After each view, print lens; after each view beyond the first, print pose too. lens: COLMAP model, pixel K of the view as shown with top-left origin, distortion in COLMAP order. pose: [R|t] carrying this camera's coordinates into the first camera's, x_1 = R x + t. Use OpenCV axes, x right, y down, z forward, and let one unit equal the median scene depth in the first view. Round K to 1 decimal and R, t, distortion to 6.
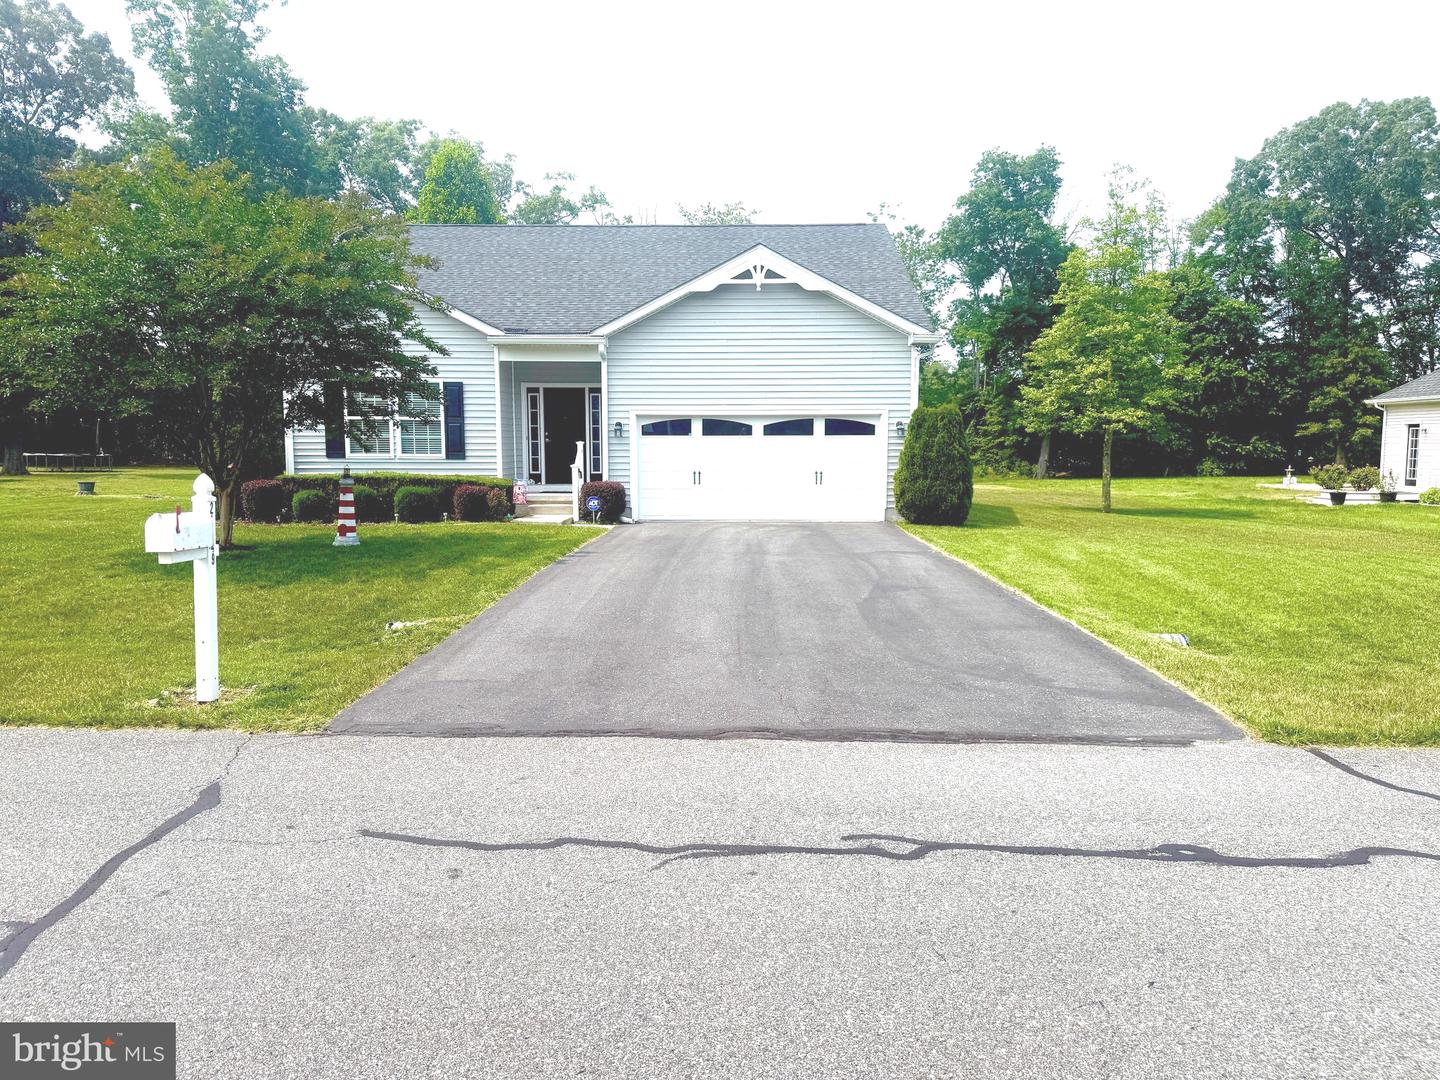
lens RADIAL K [[1023.2, 0, 725.2], [0, 1023.2, 546.0], [0, 0, 1]] dist [0.054512, -0.083341]
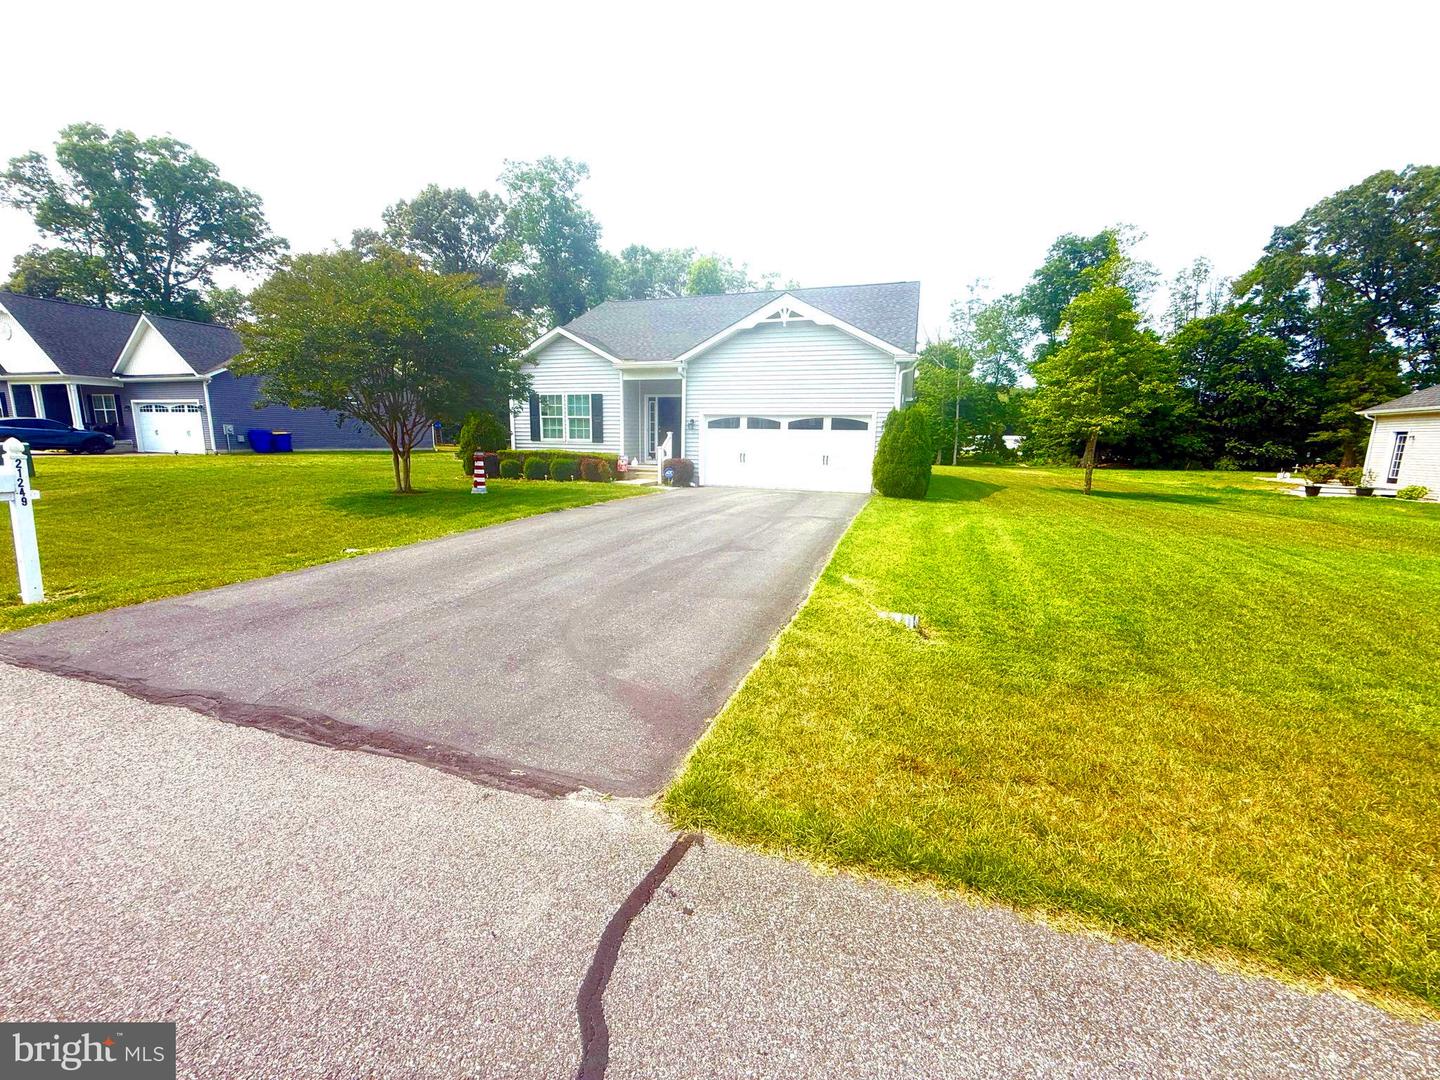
lens RADIAL K [[583.2, 0, 718.1], [0, 583.2, 537.9], [0, 0, 1]] dist [-0.003118, -0.000385]
pose [[0.951267, 0.067819, -0.300817, 0.199684], [-0.047455, 0.996091, 0.074504, -0.012910], [0.304694, -0.056599, 0.950767, 0.180834]]
